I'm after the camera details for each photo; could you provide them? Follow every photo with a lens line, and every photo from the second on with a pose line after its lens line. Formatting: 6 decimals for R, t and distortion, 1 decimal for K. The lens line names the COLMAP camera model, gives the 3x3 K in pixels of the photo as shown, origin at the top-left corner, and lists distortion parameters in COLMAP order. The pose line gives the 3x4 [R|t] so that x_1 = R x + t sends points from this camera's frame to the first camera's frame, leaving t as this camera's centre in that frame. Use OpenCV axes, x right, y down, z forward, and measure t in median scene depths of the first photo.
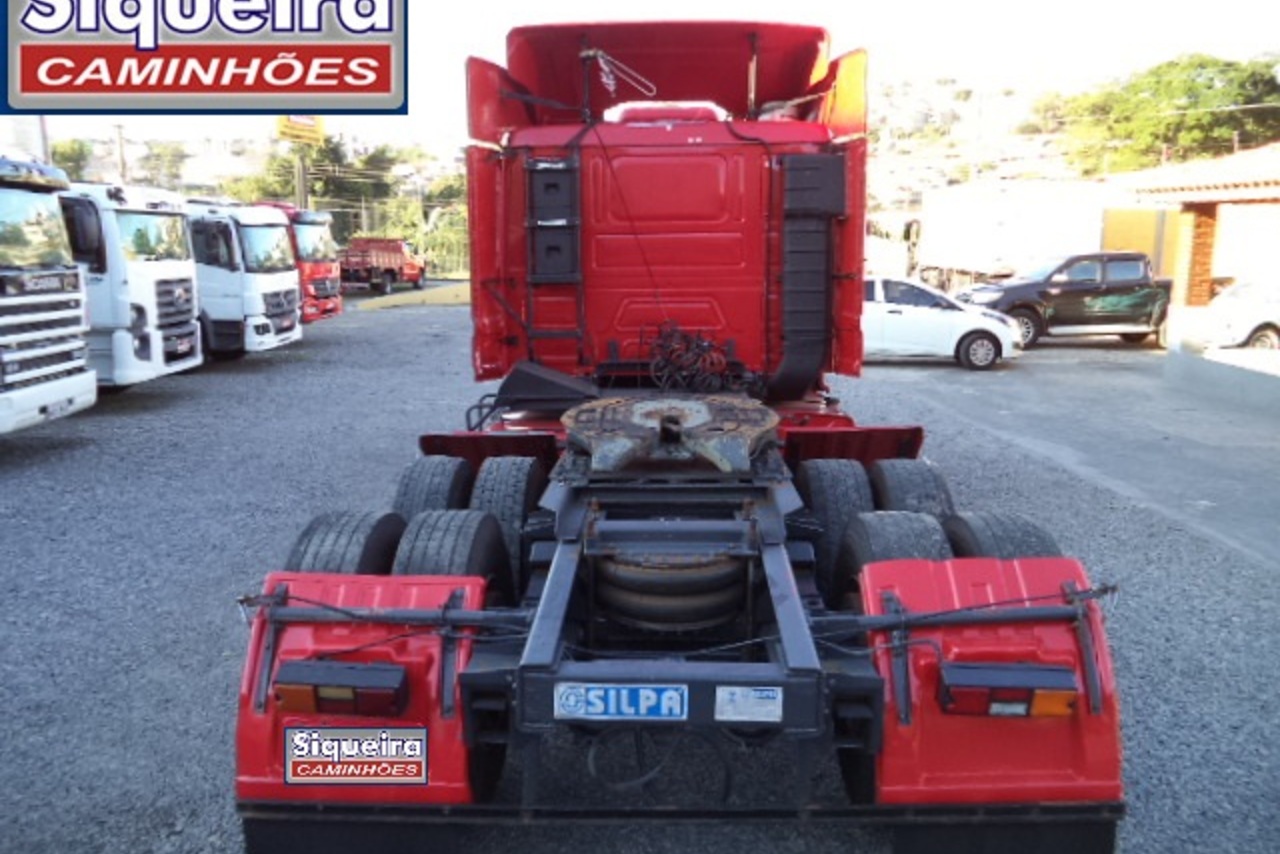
lens RADIAL K [[1025.4, 0, 640.0], [0, 1025.4, 427.0], [0, 0, 1]] dist [-0.034037, -0.004204]
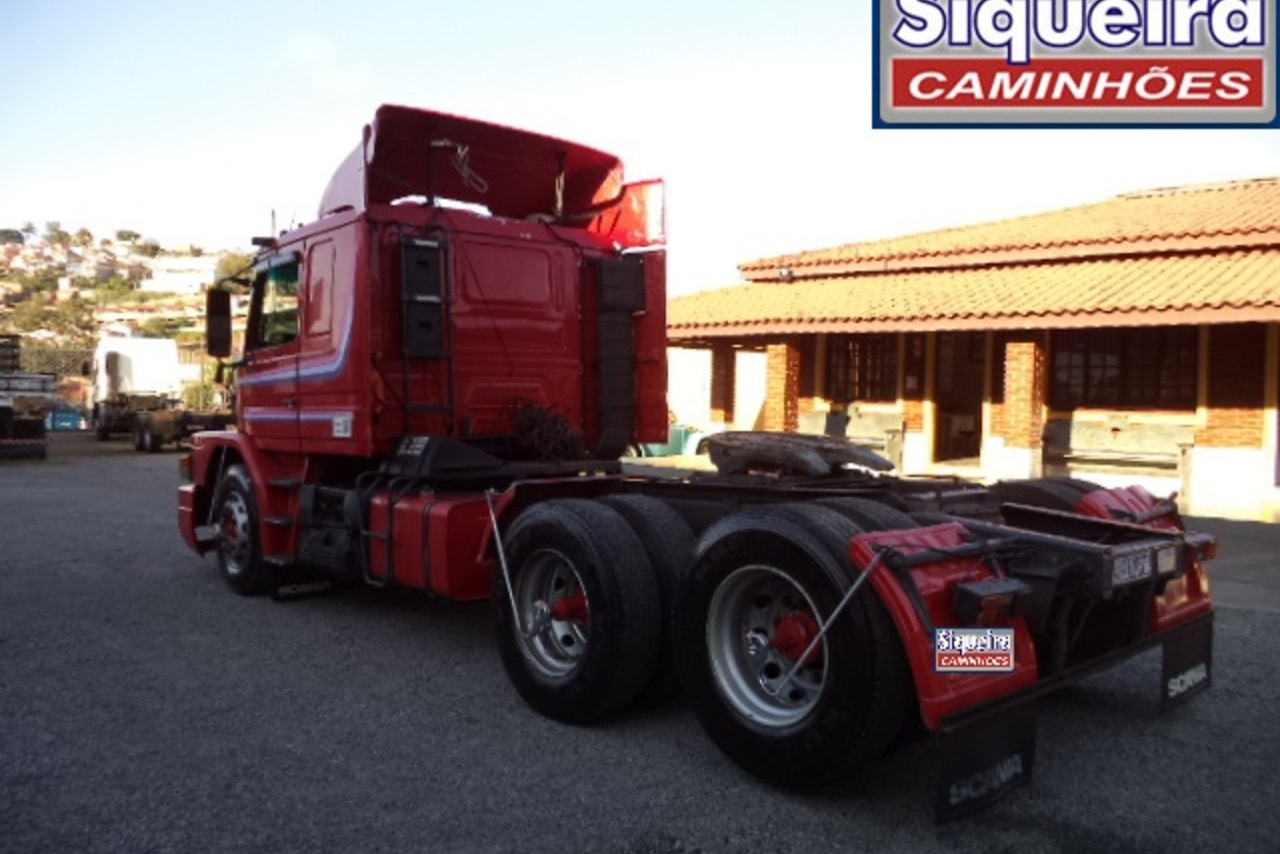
lens RADIAL K [[1025.4, 0, 640.0], [0, 1025.4, 427.0], [0, 0, 1]] dist [-0.034037, -0.004204]
pose [[0.733325, -0.005686, 0.679855, -0.612240], [0.108958, 0.988023, -0.109264, 0.057709], [-0.671091, 0.154202, 0.725161, 0.147848]]
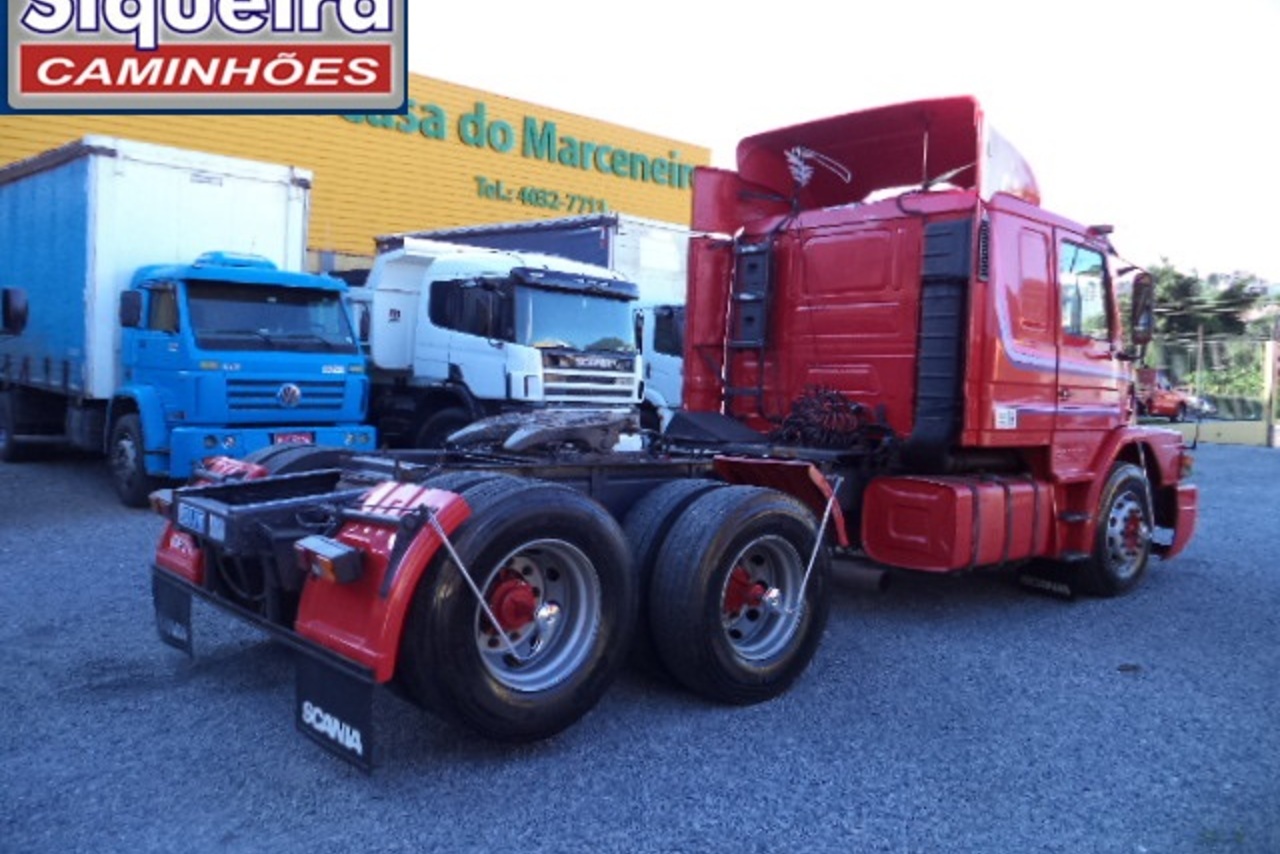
lens RADIAL K [[1025.4, 0, 640.0], [0, 1025.4, 427.0], [0, 0, 1]] dist [-0.034037, -0.004204]
pose [[0.680901, 0.058906, -0.730003, 0.685898], [-0.158643, 0.984957, -0.068493, 0.045221], [0.714987, 0.162447, 0.680003, 0.140642]]
